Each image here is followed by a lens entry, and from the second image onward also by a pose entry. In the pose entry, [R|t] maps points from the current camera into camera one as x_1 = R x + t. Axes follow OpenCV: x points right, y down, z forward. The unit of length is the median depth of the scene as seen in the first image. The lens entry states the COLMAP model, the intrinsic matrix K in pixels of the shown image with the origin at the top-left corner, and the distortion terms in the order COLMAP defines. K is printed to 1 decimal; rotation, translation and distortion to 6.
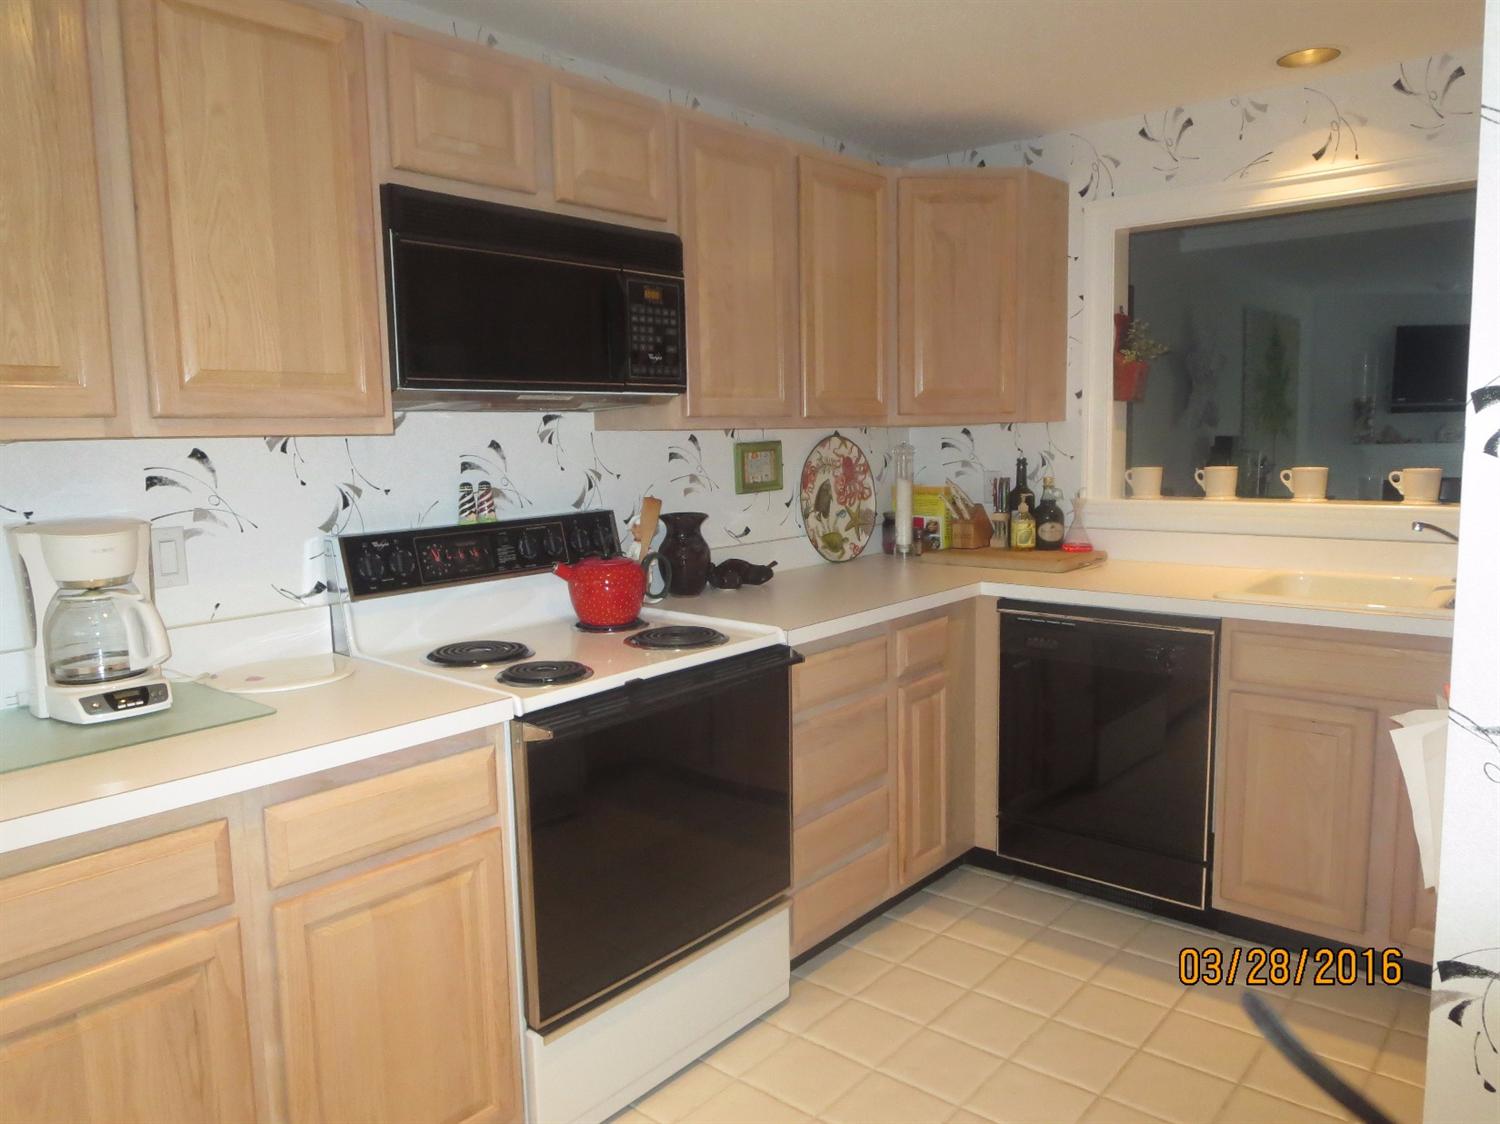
lens RADIAL K [[1080.7, 0, 750.0], [0, 1080.7, 562.0], [0, 0, 1]] dist [-0.009073, -0.002758]
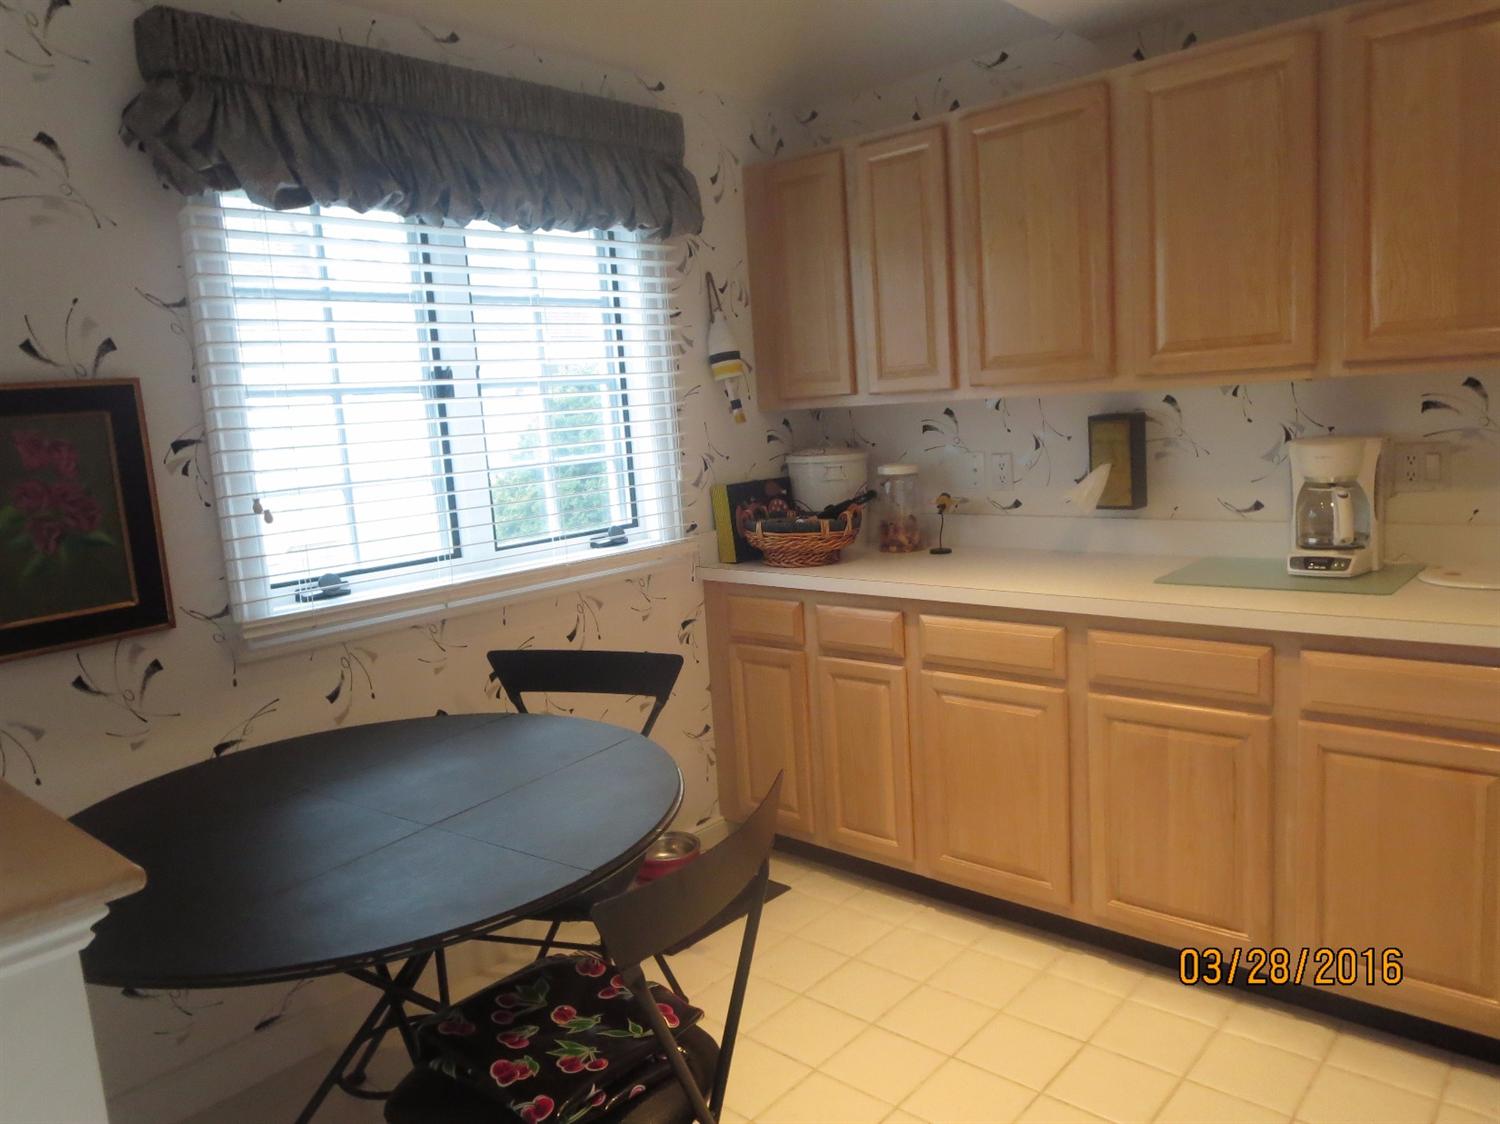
lens RADIAL K [[1080.7, 0, 750.0], [0, 1080.7, 562.0], [0, 0, 1]] dist [-0.009073, -0.002758]
pose [[-0.043644, 0.160920, -0.986002, 0.863759], [-0.049094, 0.985405, 0.162996, -0.070307], [0.997840, 0.055521, -0.035107, 0.311167]]
